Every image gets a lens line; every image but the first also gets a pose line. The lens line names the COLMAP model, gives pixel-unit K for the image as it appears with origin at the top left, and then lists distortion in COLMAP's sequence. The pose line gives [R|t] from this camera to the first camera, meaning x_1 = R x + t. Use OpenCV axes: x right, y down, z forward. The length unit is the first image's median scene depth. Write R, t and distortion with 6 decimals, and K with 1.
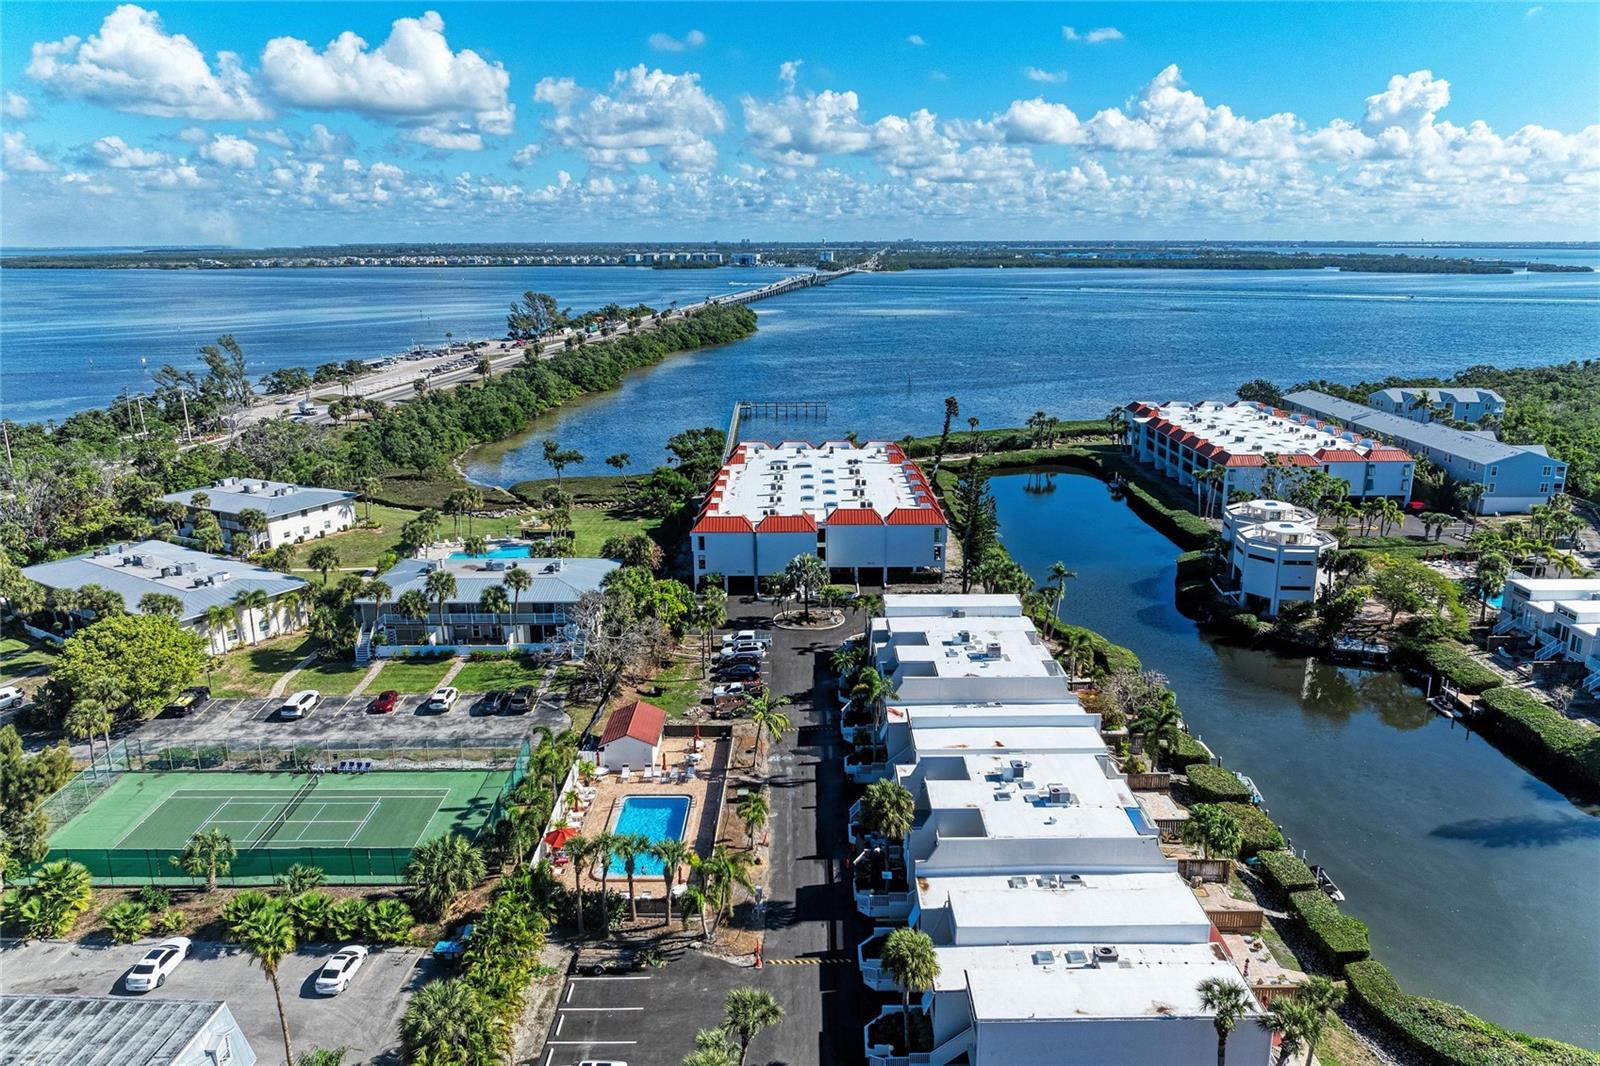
lens RADIAL K [[1147.7, 0, 799.5], [0, 1147.7, 534.0], [0, 0, 1]] dist [-0.030185, 0.000358]
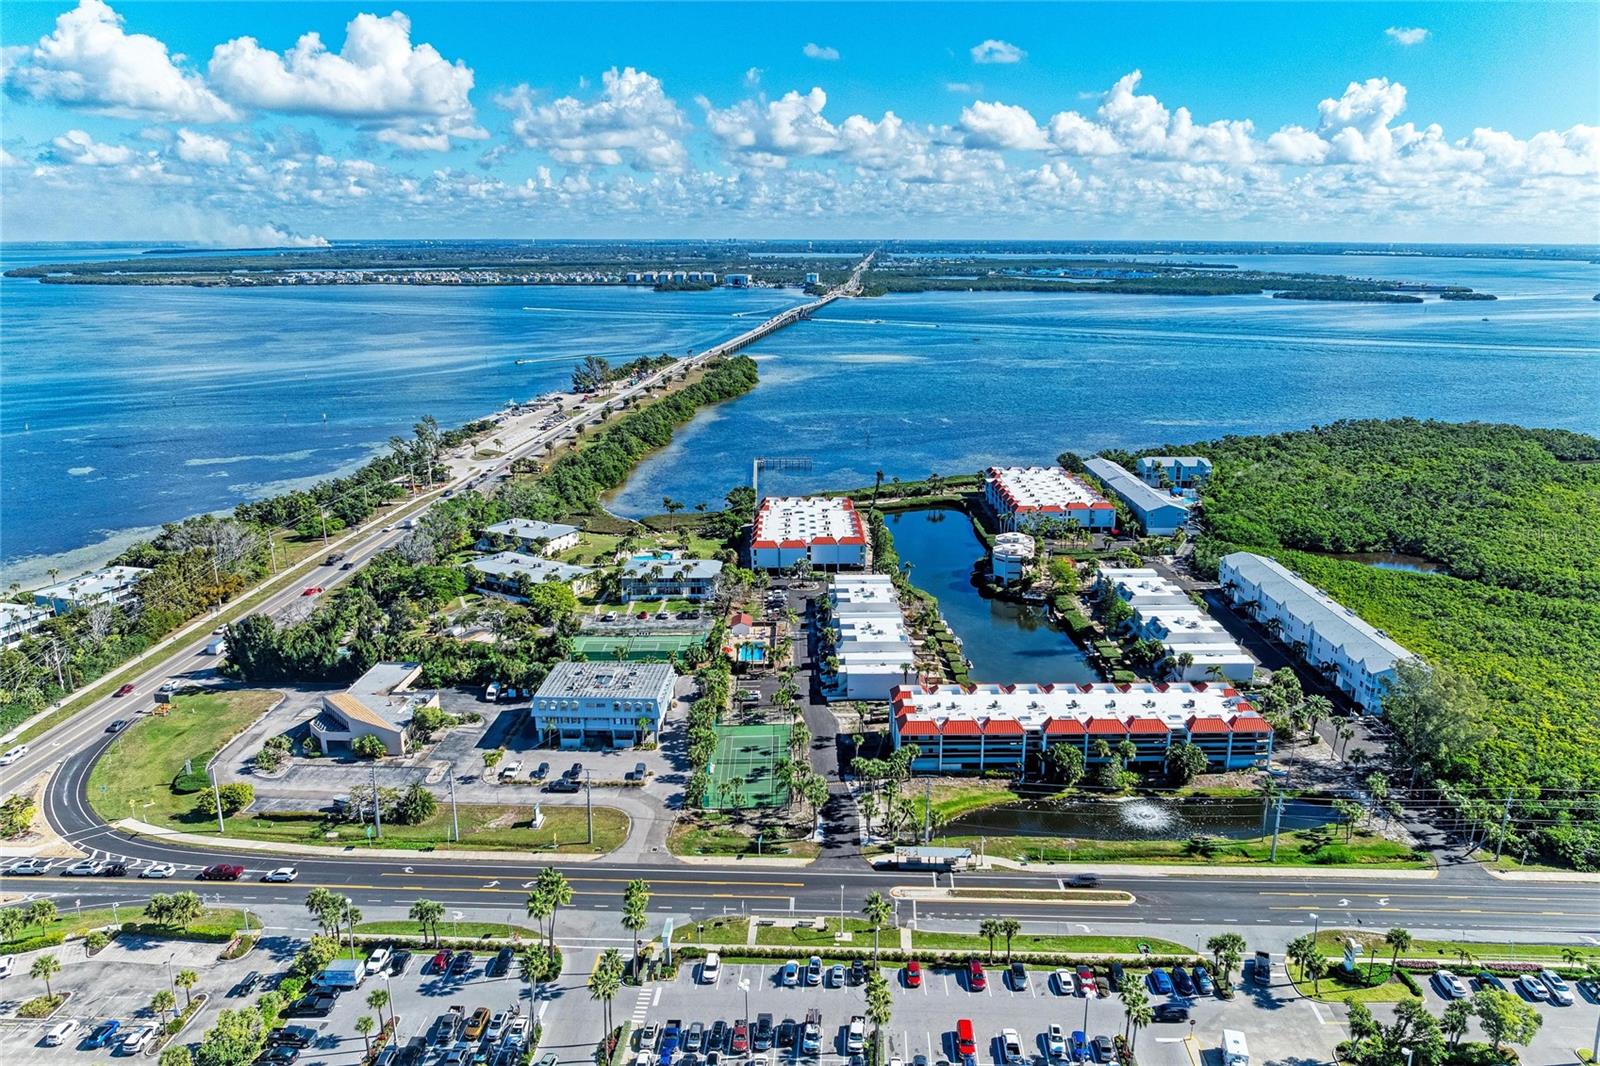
lens RADIAL K [[1147.7, 0, 797.7], [0, 1147.7, 534.1], [0, 0, 1]] dist [-0.030185, 0.000358]
pose [[0.999943, 0.000185, 0.010630, -0.028256], [-0.000227, 0.999992, 0.003968, -0.039668], [-0.010629, -0.003970, 0.999936, -1.312960]]
